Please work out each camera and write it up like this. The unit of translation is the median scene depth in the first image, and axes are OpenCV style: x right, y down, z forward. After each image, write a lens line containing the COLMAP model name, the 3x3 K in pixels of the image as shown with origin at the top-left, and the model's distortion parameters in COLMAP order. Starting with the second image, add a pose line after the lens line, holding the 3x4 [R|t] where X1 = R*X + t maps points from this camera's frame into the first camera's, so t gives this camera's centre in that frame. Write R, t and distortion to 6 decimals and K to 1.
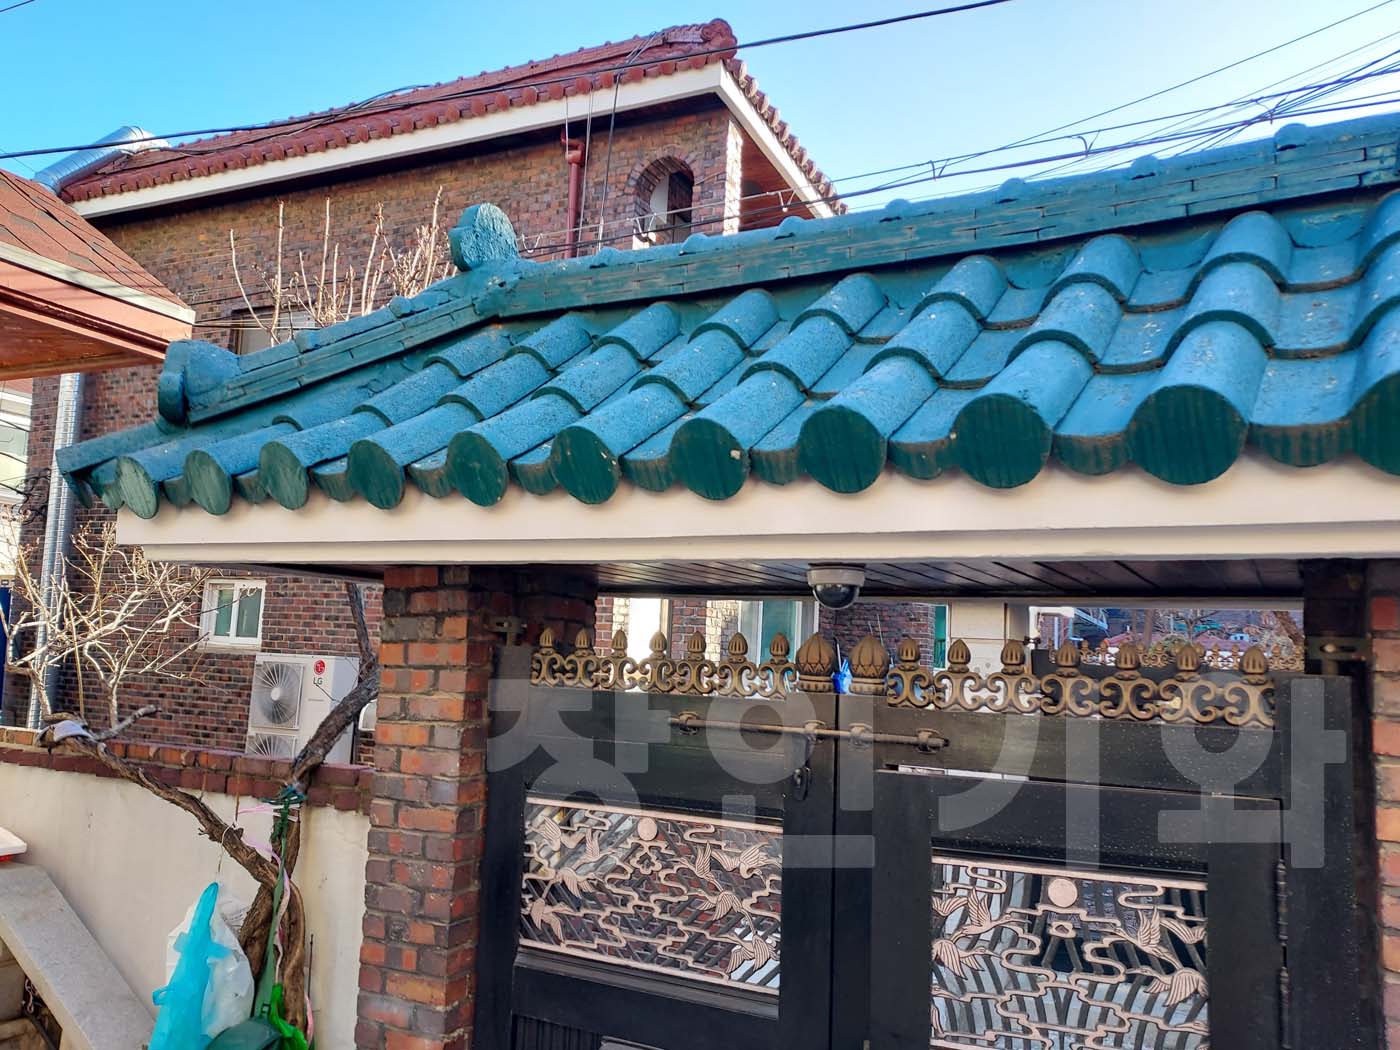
lens RADIAL K [[1056.7, 0, 693.6], [0, 1056.7, 569.2], [0, 0, 1]] dist [0.070674, -0.051410]
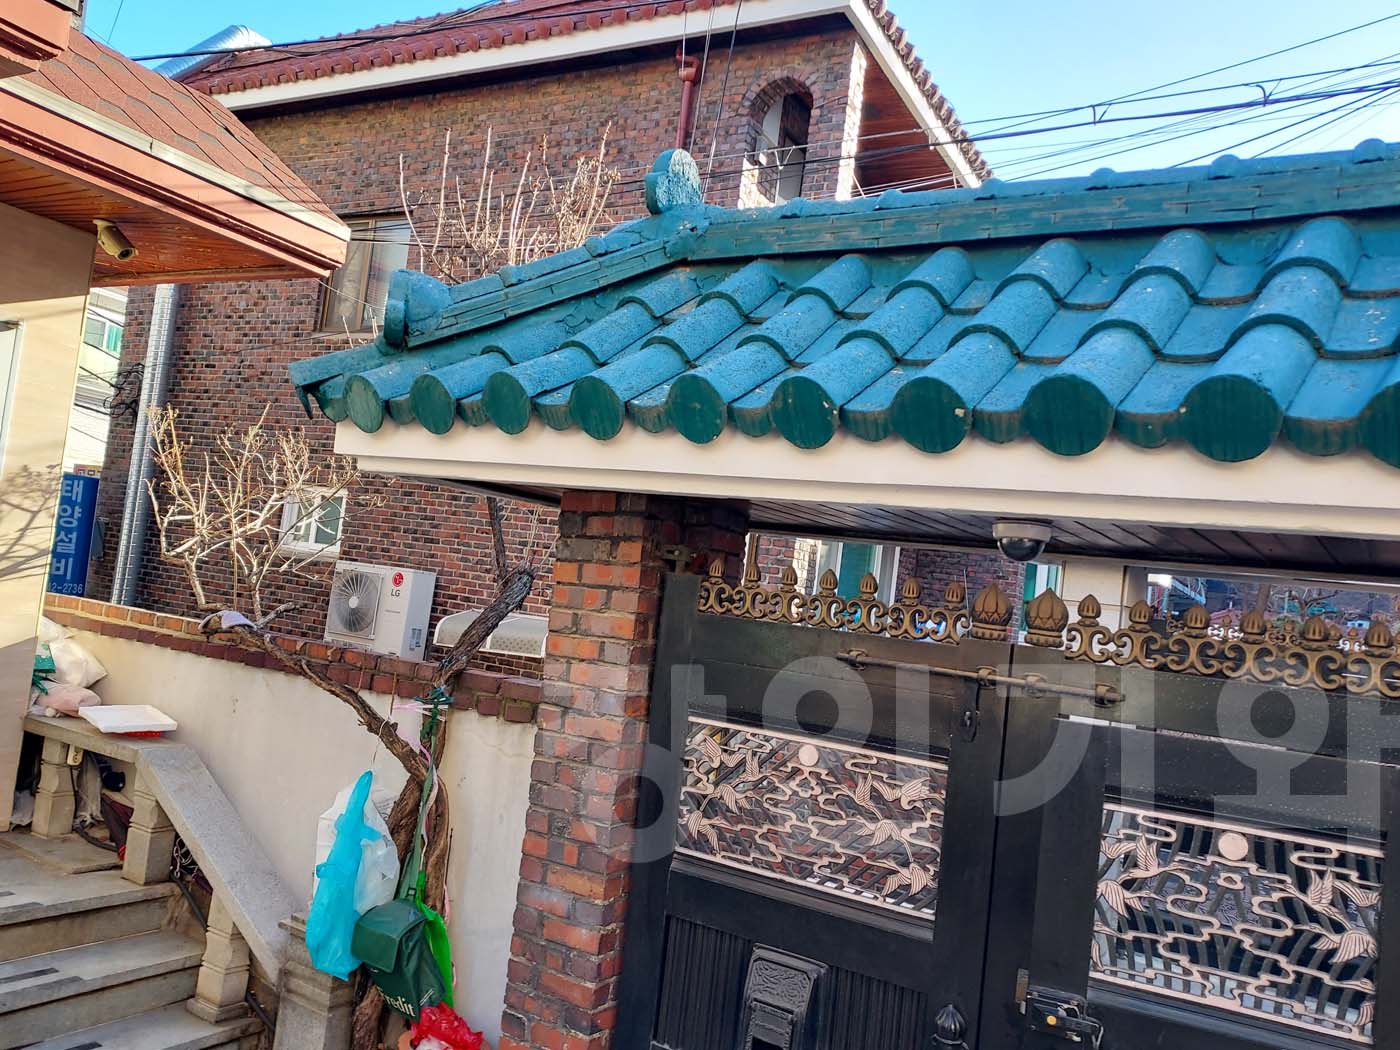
lens RADIAL K [[1114.3, 0, 649.3], [0, 1114.3, 523.9], [0, 0, 1]] dist [0.065566, -0.048007]
pose [[0.993146, 0.071536, -0.092435, -0.103486], [-0.069766, 0.997315, 0.022244, 0.000829], [0.093778, -0.015643, 0.995470, -0.111232]]
